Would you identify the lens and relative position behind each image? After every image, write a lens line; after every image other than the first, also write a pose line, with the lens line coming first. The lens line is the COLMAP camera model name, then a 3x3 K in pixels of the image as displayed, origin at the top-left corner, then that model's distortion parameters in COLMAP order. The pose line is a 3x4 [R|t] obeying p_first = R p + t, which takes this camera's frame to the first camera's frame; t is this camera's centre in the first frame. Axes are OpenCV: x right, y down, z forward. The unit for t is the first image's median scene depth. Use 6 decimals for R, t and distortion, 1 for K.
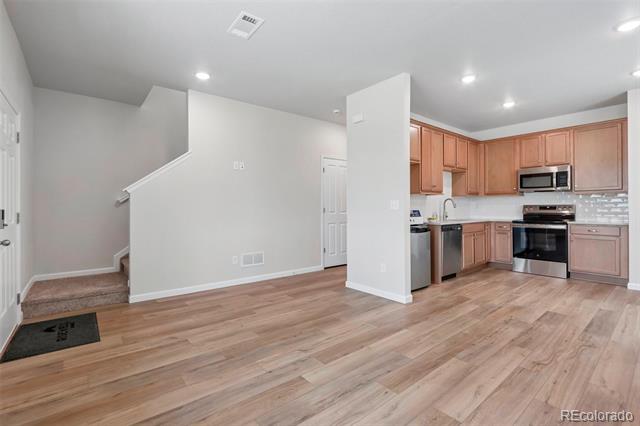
lens RADIAL K [[301.6, 0, 317.1], [0, 301.6, 206.9], [0, 0, 1]] dist [-0.001833, -0.000213]
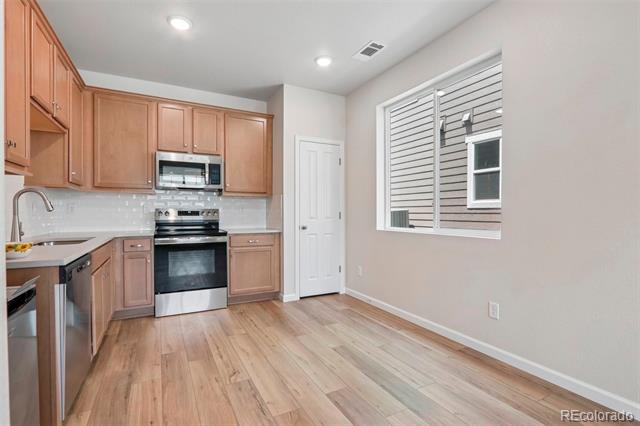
lens RADIAL K [[305.6, 0, 320.0], [0, 305.6, 213.0], [0, 0, 1]] dist [-0.002140, -0.000251]
pose [[0.215058, 0.006040, 0.976583, 0.133897], [-0.002227, 0.999981, -0.005694, 0.006926], [-0.976599, -0.000950, 0.215068, 0.579532]]
